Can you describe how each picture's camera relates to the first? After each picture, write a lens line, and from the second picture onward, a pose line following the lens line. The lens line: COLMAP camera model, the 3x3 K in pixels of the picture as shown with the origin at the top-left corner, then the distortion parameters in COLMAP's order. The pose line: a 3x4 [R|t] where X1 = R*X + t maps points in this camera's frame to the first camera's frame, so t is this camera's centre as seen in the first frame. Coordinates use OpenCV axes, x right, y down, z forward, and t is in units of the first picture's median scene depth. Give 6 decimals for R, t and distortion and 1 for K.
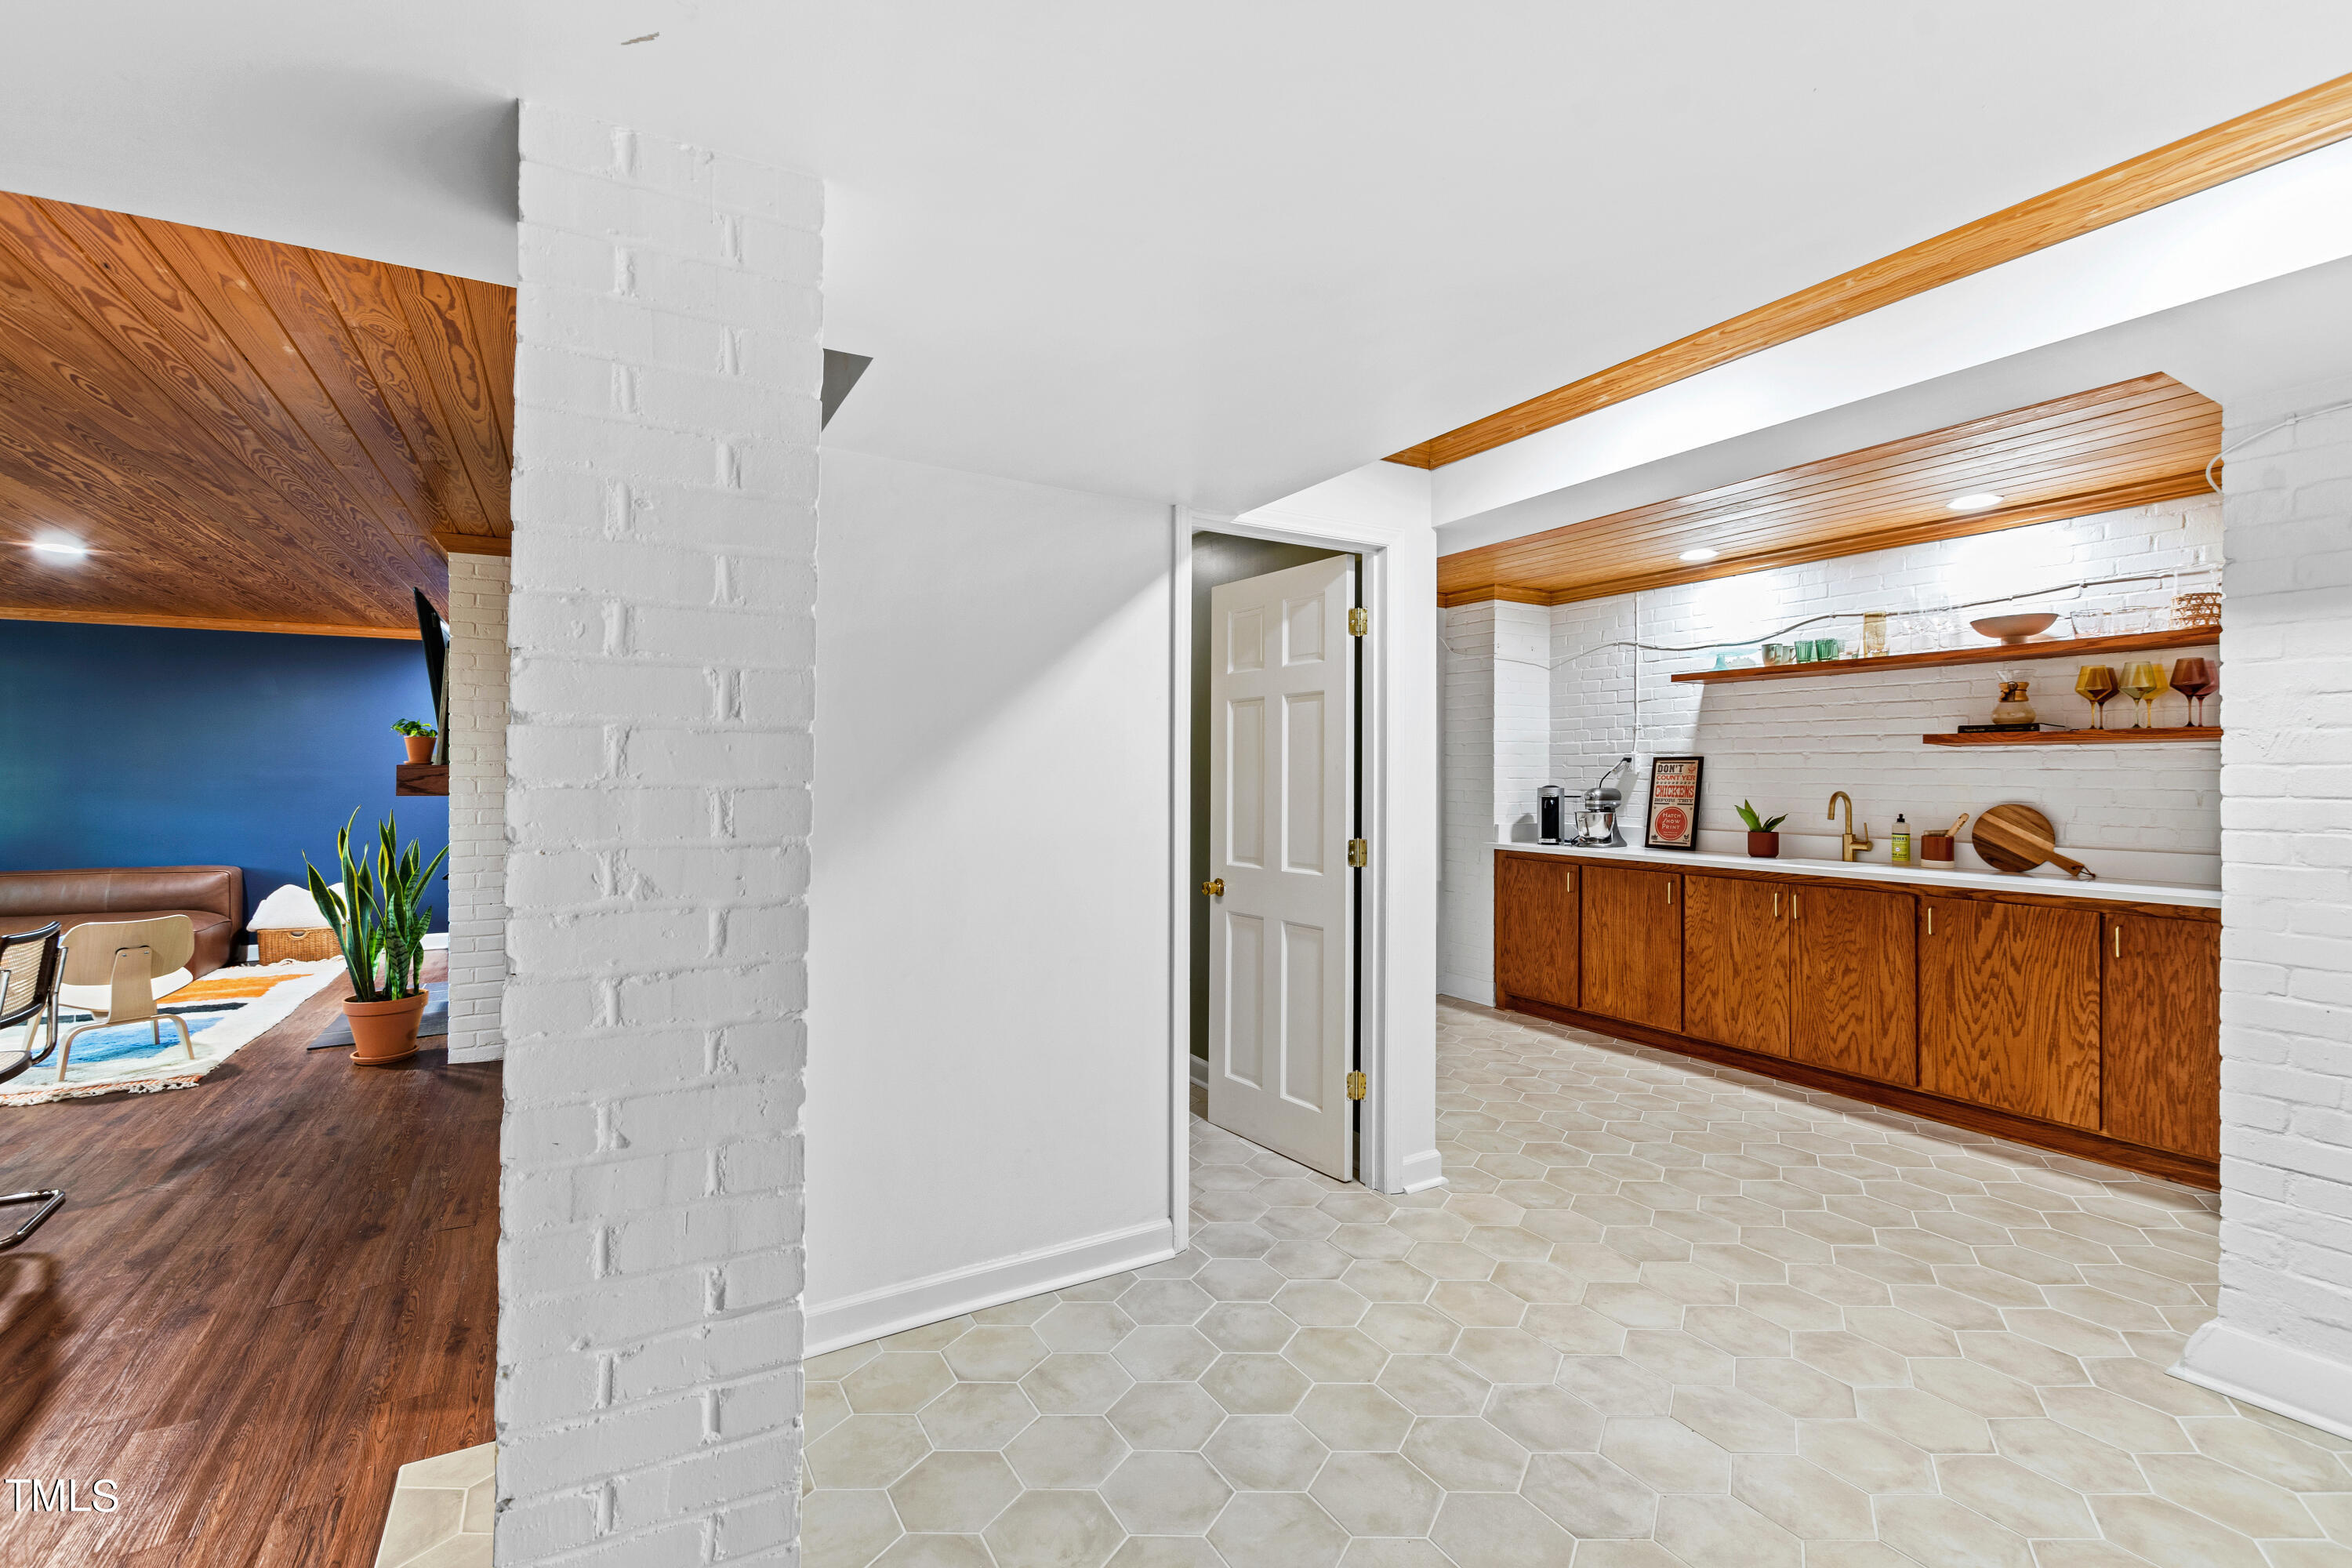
lens RADIAL K [[1023.1, 0, 1155.3], [0, 1023.1, 769.4], [0, 0, 1]] dist [0.003148, -0.001135]
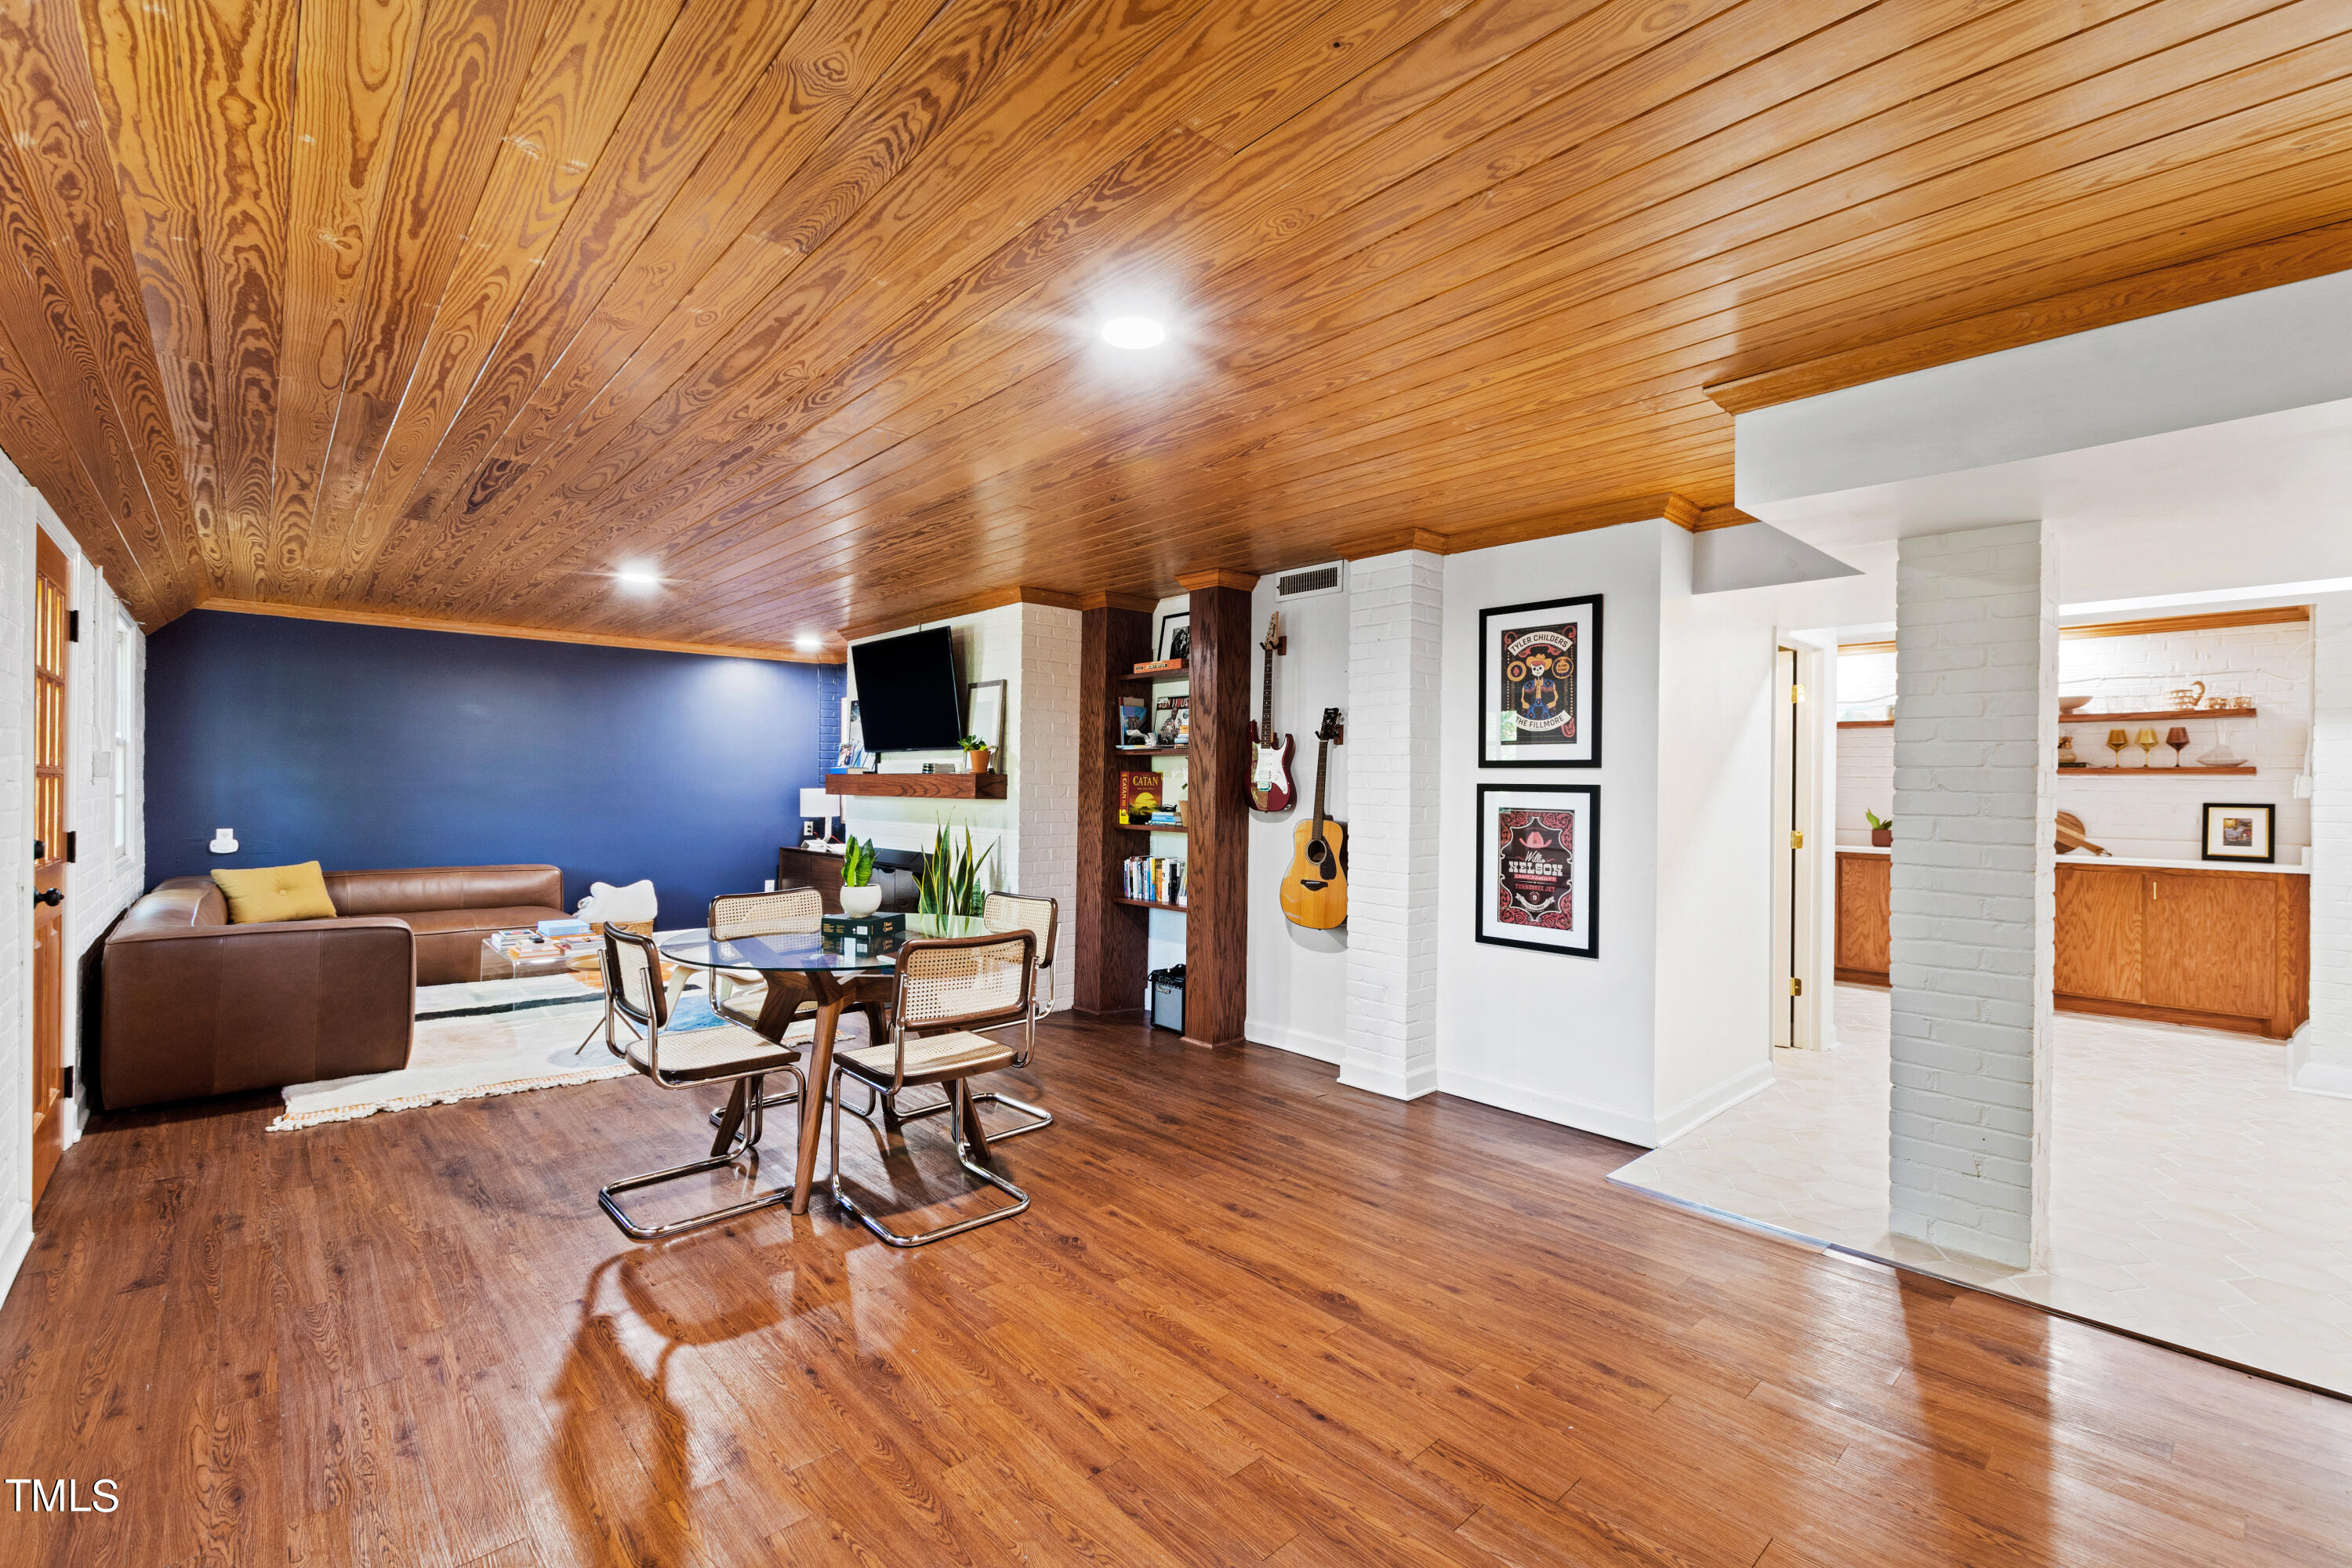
lens RADIAL K [[1013.9, 0, 1162.6], [0, 1013.9, 783.1], [0, 0, 1]] dist [0.001658, -0.000449]
pose [[0.976512, 0.010134, 0.215224, -0.859666], [-0.011016, 0.999935, 0.002897, 0.000025], [-0.215181, -0.005199, 0.976560, -0.252605]]
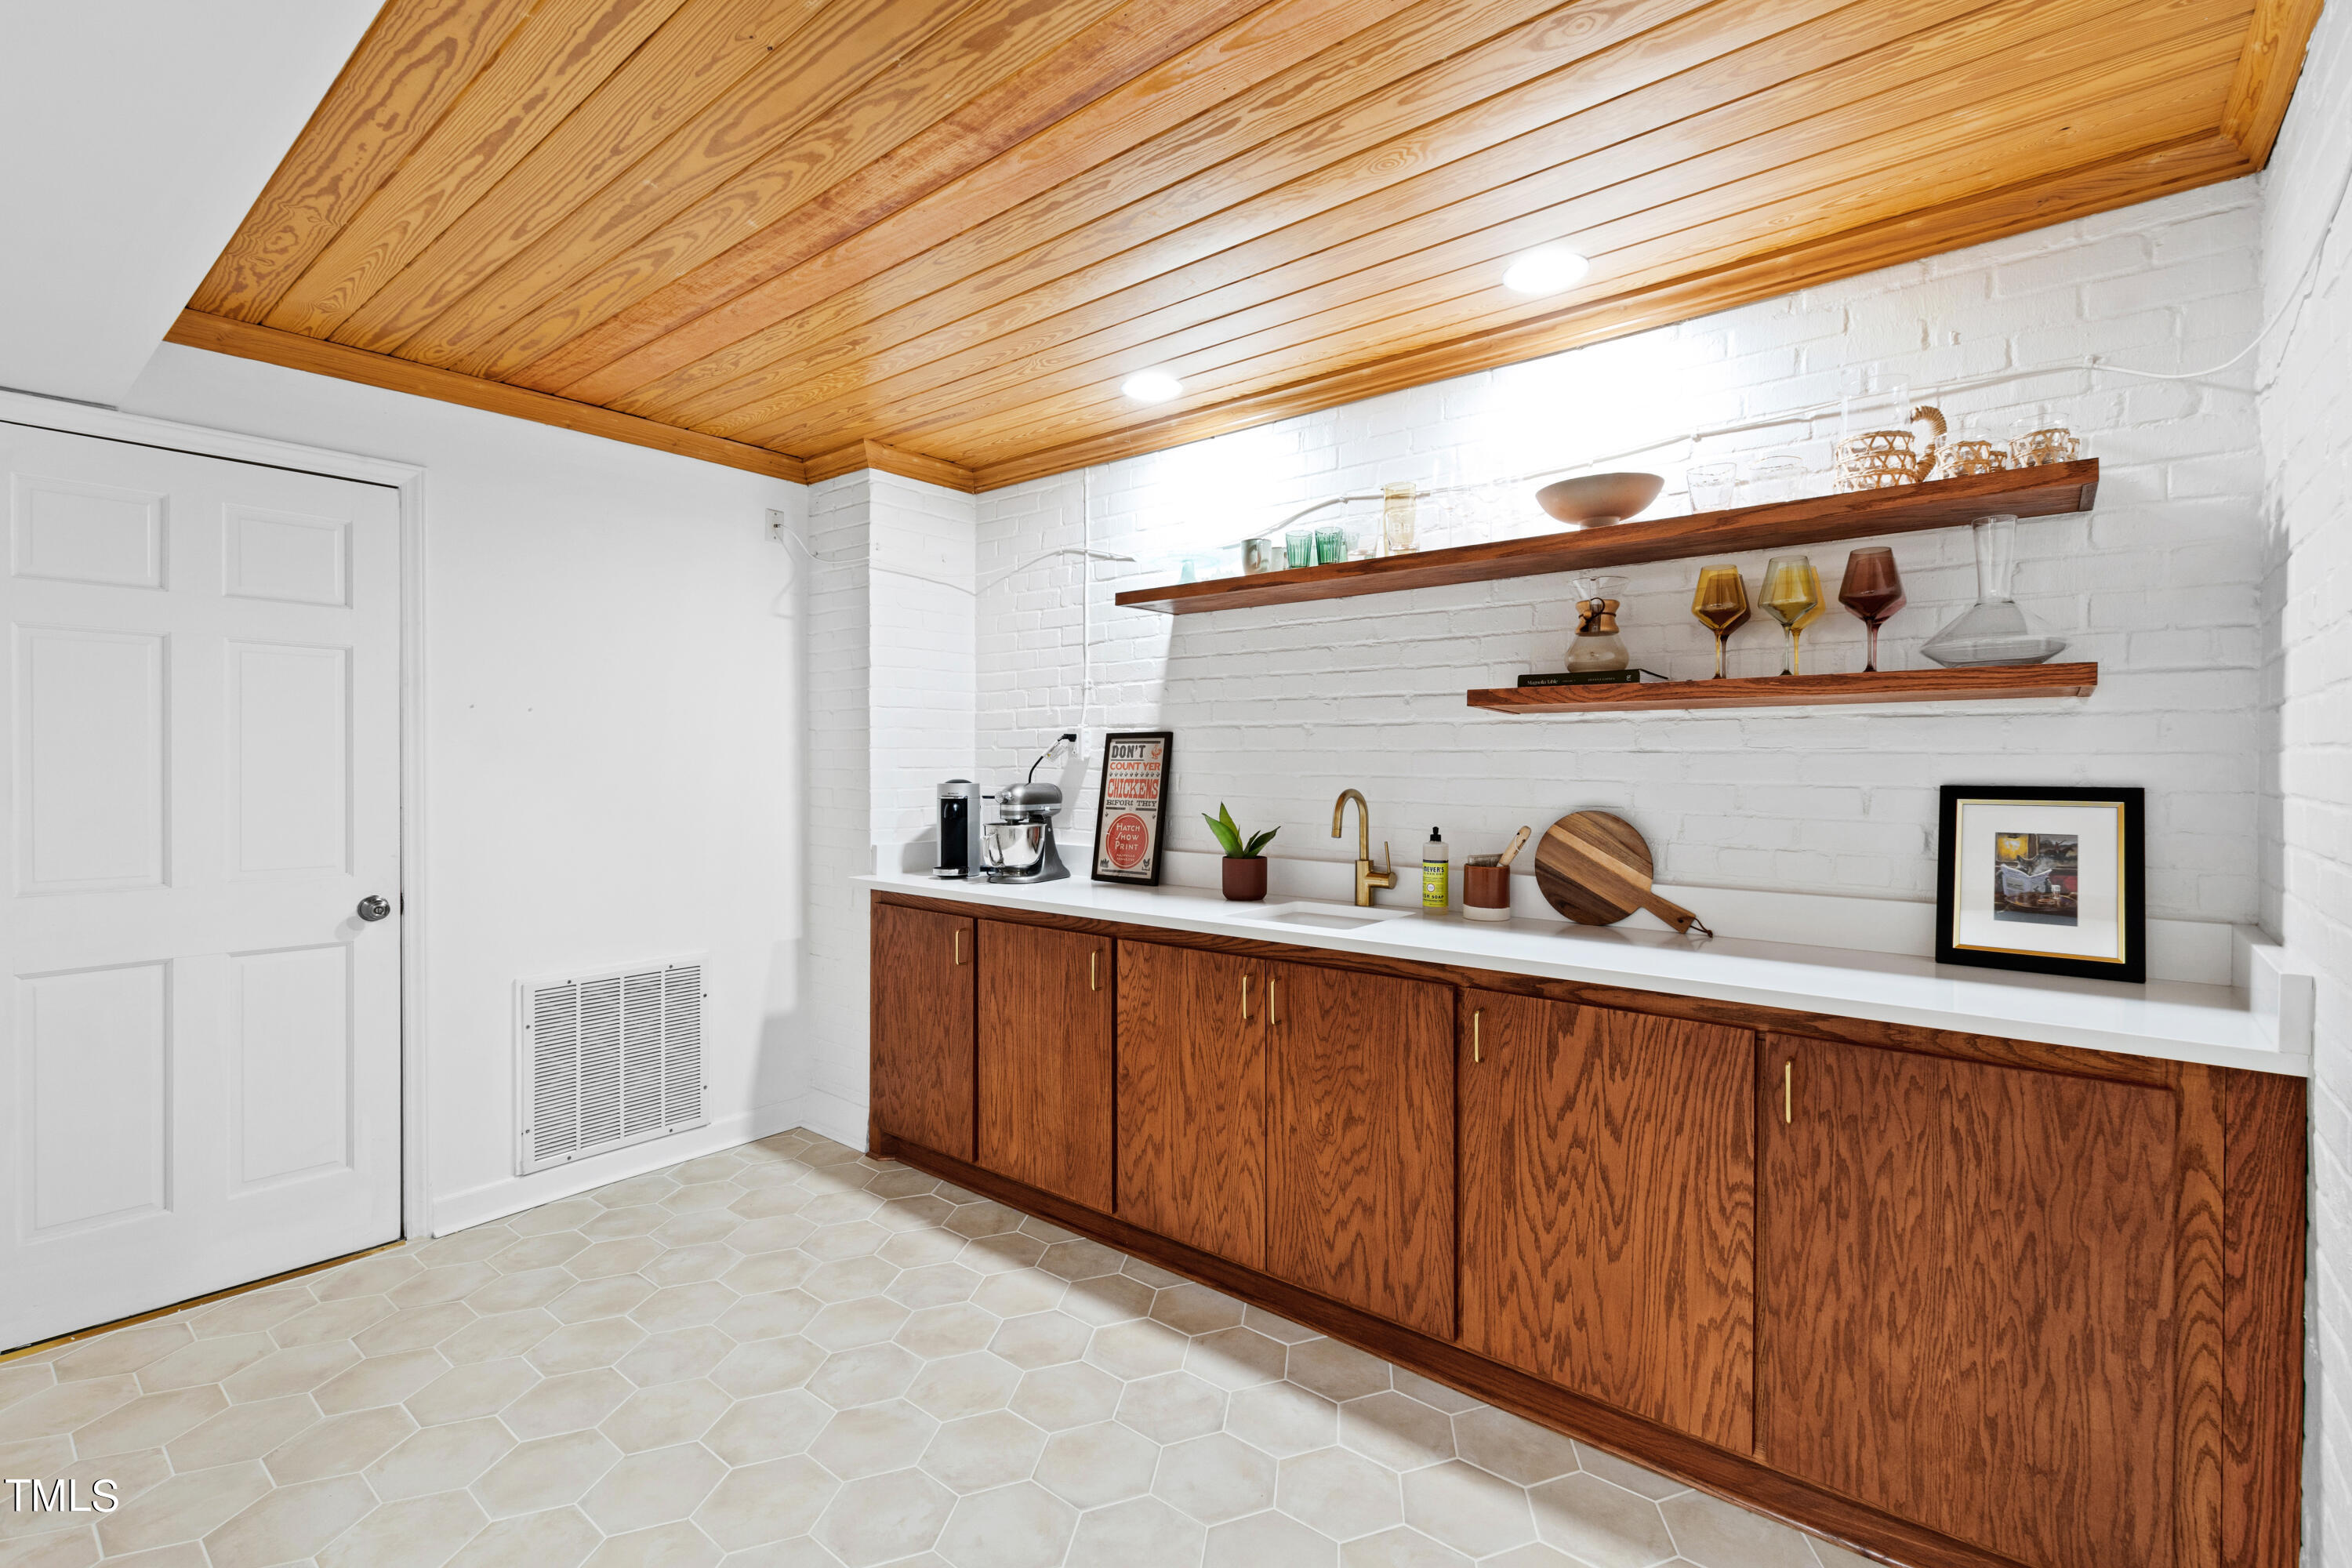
lens RADIAL K [[1059.7, 0, 1162.4], [0, 1059.7, 780.1], [0, 0, 1]] dist [0.008410, 0.000073]
pose [[0.934072, -0.010389, 0.356934, 0.373948], [0.001969, 0.999711, 0.023945, 0.001281], [-0.357080, -0.021664, 0.933823, 0.500921]]
